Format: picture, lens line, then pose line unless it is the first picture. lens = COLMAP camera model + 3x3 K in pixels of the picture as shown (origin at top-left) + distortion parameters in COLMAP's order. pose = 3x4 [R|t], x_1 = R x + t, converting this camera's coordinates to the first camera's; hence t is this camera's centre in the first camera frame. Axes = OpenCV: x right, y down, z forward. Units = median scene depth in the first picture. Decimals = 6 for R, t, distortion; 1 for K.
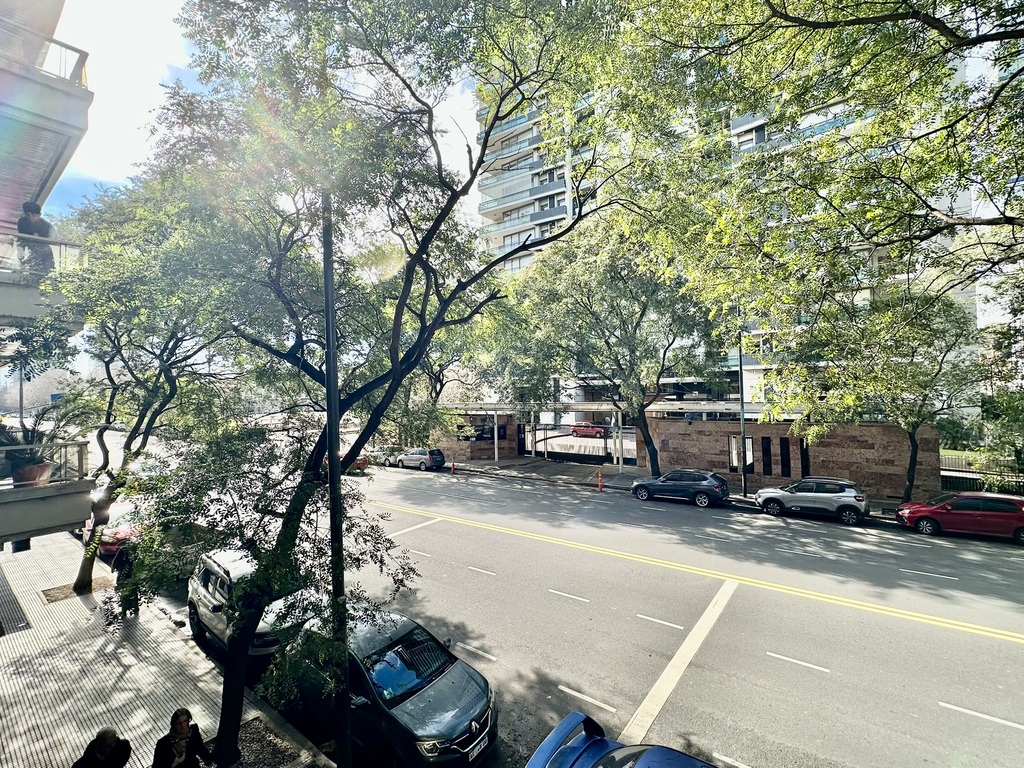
lens RADIAL K [[467.7, 0, 509.9], [0, 467.7, 381.1], [0, 0, 1]] dist [-0.002465, 0.000395]
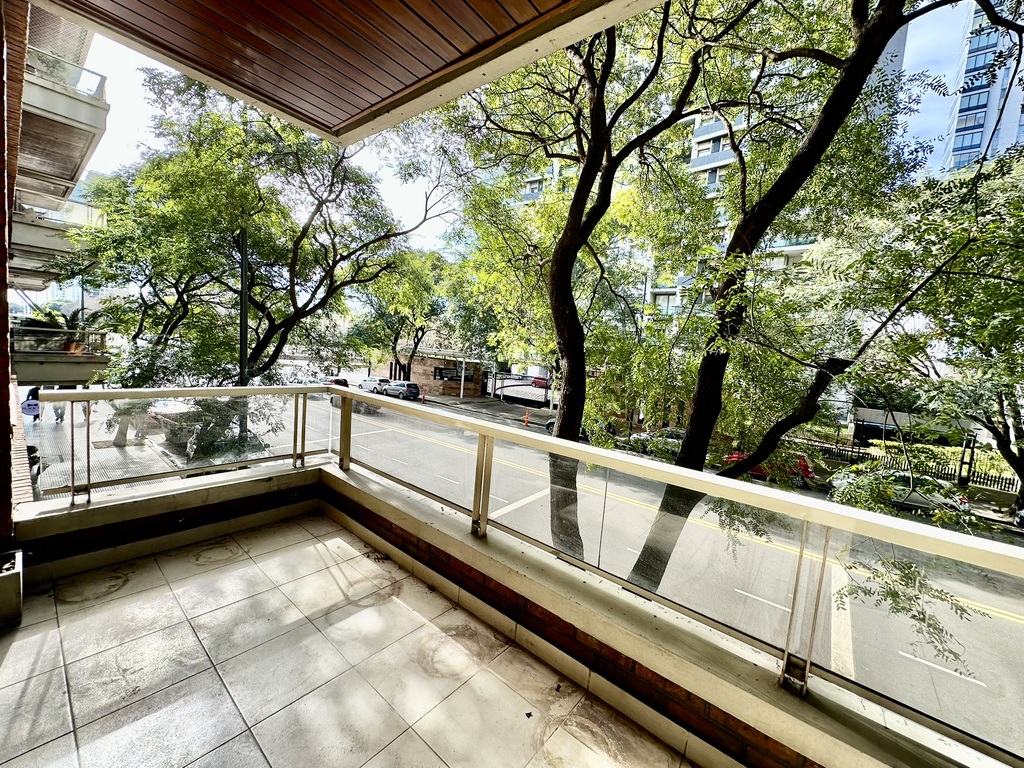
lens RADIAL K [[406.7, 0, 510.3], [0, 406.7, 381.3], [0, 0, 1]] dist [-0.000567, -0.000541]
pose [[0.994779, 0.102014, -0.002953, 0.178234], [-0.101186, 0.989649, 0.101766, 0.004309], [0.013304, -0.100936, 0.994804, -0.139240]]
